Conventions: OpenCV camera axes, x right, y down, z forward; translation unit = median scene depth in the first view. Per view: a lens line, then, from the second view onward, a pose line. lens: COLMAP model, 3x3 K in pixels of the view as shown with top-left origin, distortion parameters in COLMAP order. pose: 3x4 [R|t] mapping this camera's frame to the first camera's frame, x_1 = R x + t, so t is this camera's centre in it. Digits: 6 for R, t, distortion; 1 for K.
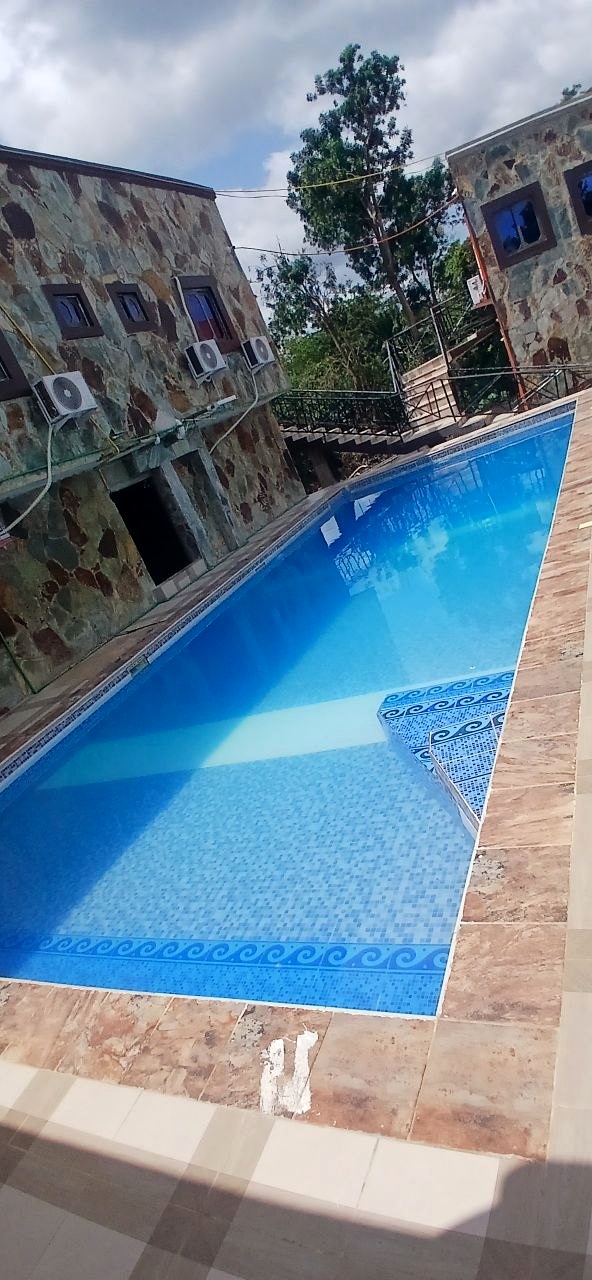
lens RADIAL K [[641.2, 0, 296.0], [0, 641.2, 640.0], [0, 0, 1]] dist [0.018519, -0.059985]
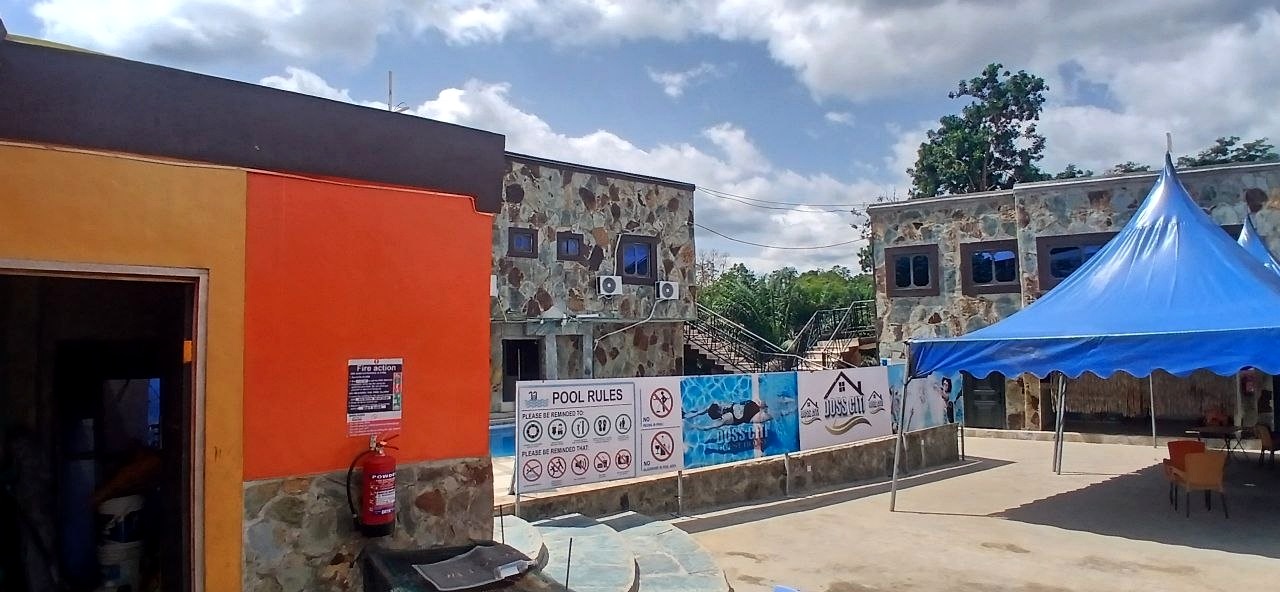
lens RADIAL K [[641.2, 0, 640.0], [0, 641.2, 296.0], [0, 0, 1]] dist [0.018519, -0.059985]
pose [[0.815189, 0.353246, -0.459003, 0.564315], [-0.467138, 0.869500, -0.160474, -0.176435], [0.342417, 0.345234, 0.873822, -0.287754]]
